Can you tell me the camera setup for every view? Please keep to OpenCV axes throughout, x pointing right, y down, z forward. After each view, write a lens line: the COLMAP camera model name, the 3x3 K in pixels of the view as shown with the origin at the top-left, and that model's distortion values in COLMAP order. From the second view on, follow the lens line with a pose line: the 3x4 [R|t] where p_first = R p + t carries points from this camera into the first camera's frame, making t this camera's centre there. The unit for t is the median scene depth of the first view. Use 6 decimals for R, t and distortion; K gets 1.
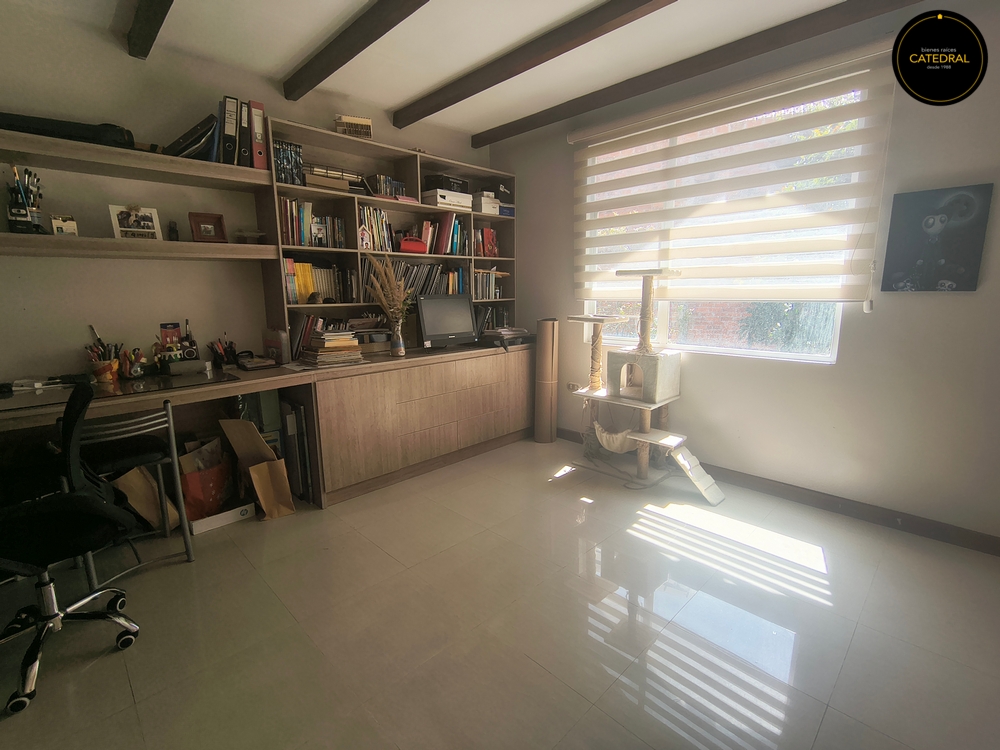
lens RADIAL K [[466.4, 0, 497.5], [0, 466.4, 372.7], [0, 0, 1]] dist [-0.000347, -0.001444]
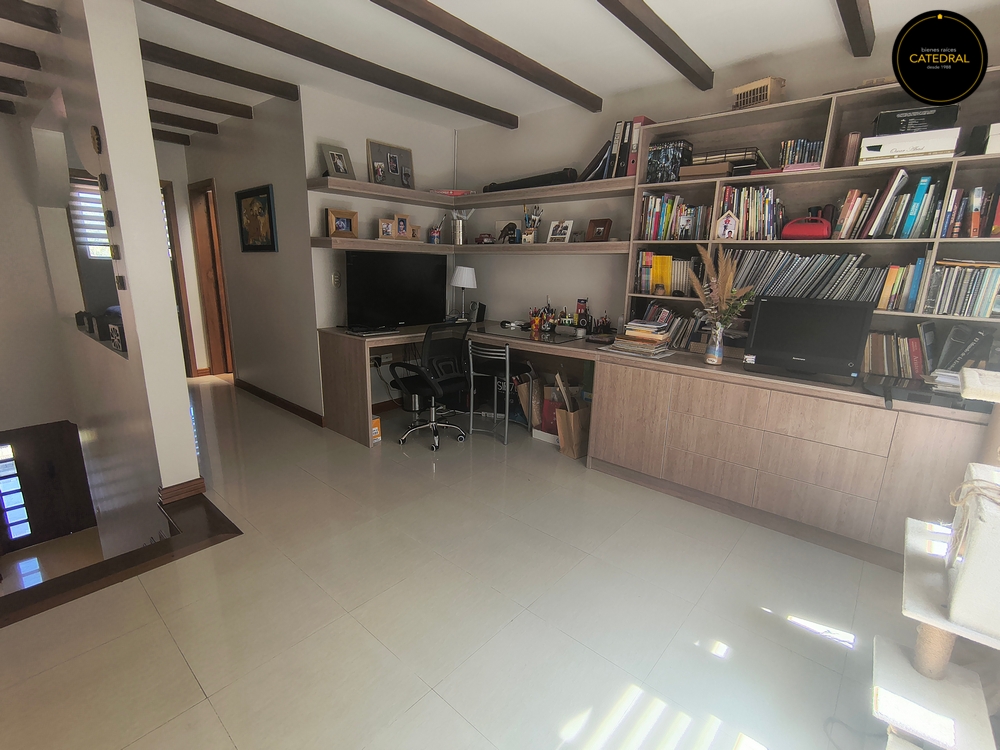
lens RADIAL K [[466.4, 0, 494.6], [0, 466.4, 375.0], [0, 0, 1]] dist [-0.000347, -0.001444]
pose [[0.069924, 0.246211, -0.966691, 0.652461], [-0.198798, 0.953064, 0.228361, -0.145195], [0.977543, 0.176209, 0.115589, 0.561173]]
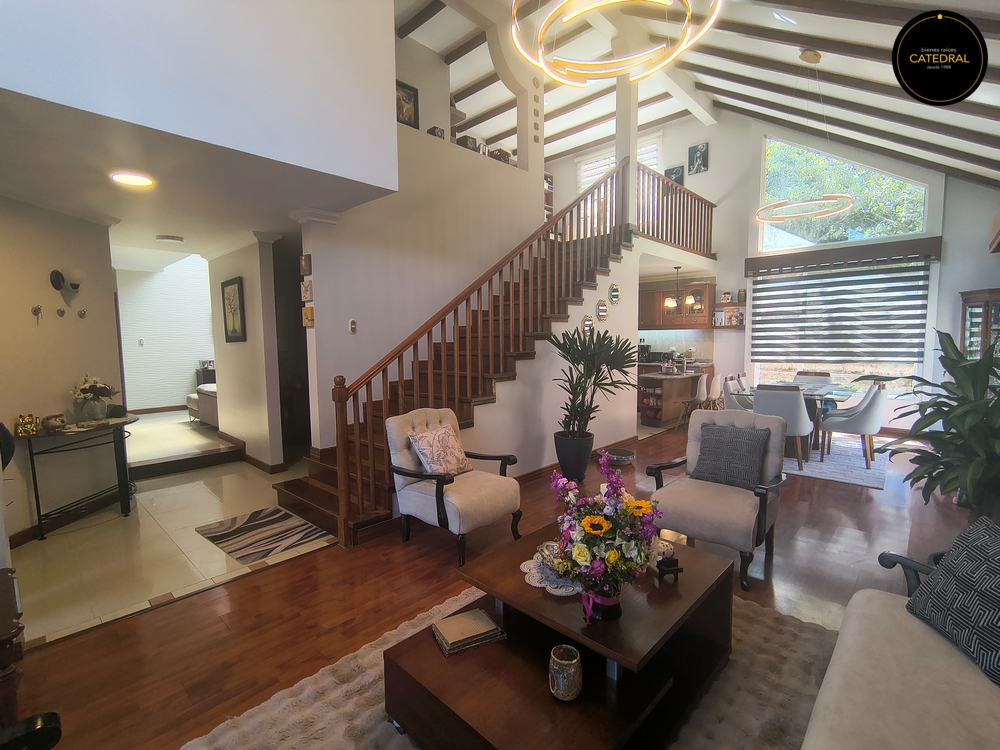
lens RADIAL K [[466.4, 0, 500.9], [0, 466.4, 380.7], [0, 0, 1]] dist [-0.000347, -0.001444]
pose [[0.998918, -0.012499, 0.044785, -0.519946], [0.016484, 0.995827, -0.089760, 1.280231], [-0.043476, 0.090401, 0.994956, -1.990347]]
